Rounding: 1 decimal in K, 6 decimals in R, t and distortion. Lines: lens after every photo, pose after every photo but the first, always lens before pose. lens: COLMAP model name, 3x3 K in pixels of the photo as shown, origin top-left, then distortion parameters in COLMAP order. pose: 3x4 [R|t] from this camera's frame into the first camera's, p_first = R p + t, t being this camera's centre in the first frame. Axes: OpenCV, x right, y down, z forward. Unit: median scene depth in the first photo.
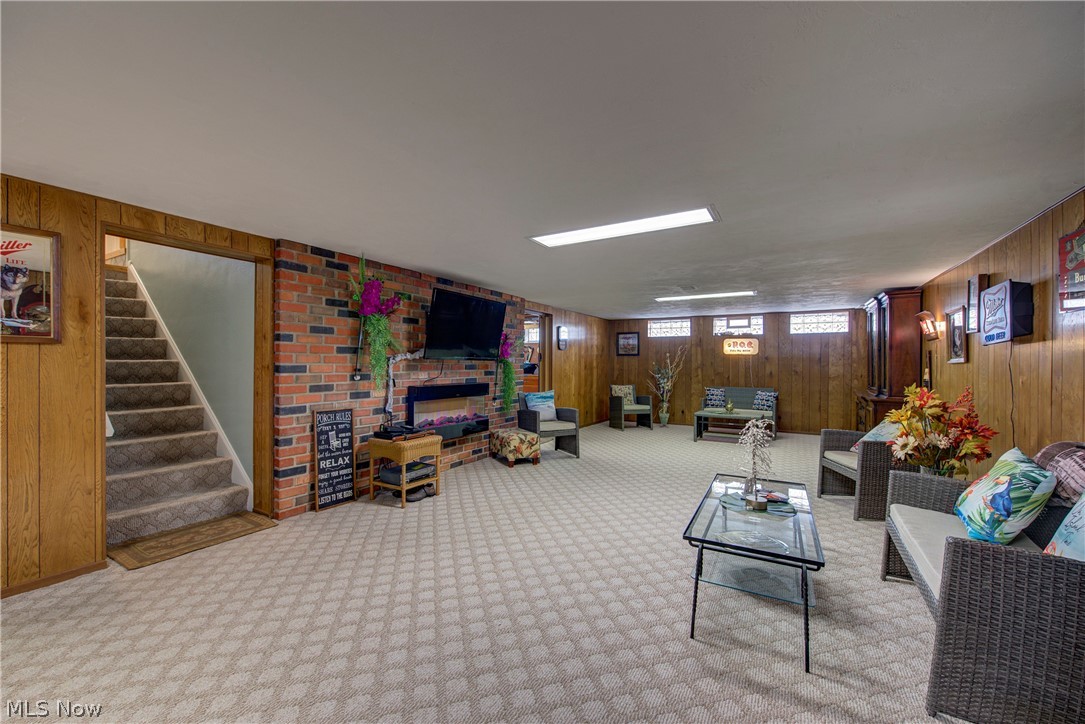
lens RADIAL K [[432.5, 0, 539.6], [0, 432.5, 360.8], [0, 0, 1]] dist [0.003520, -0.002415]
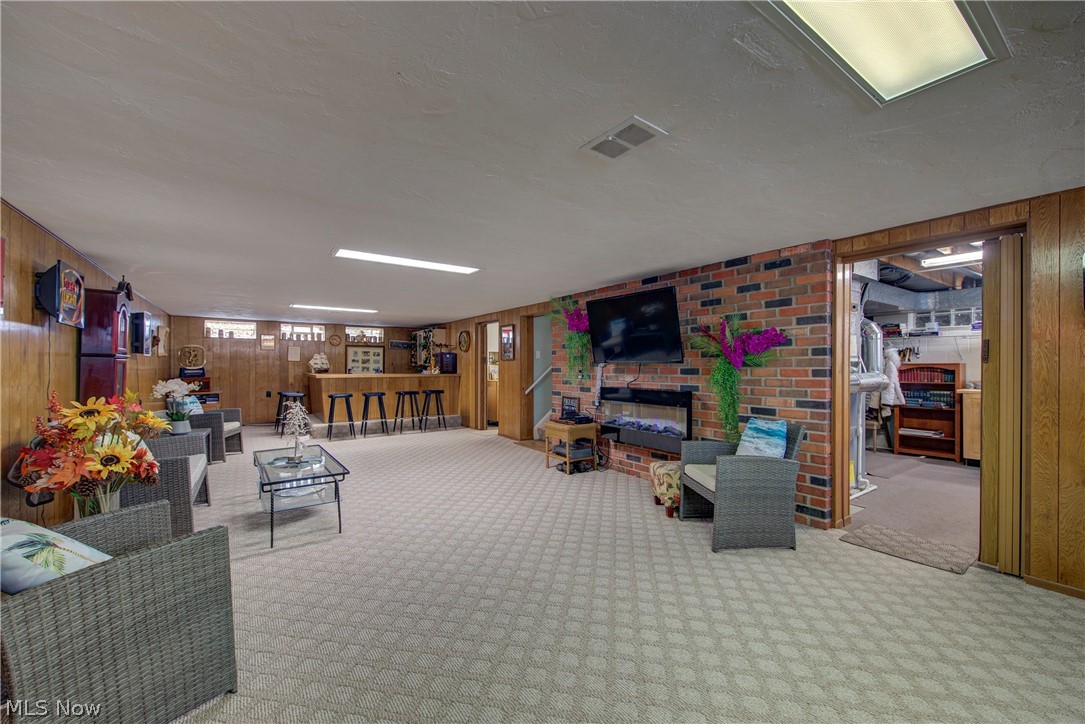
lens RADIAL K [[432.5, 0, 539.6], [0, 432.5, 360.8], [0, 0, 1]] dist [0.003520, -0.002415]
pose [[-0.428760, -0.019716, -0.903203, 0.904655], [-0.001014, 0.999772, -0.021343, 0.016291], [0.903418, -0.008236, -0.428682, 1.452836]]
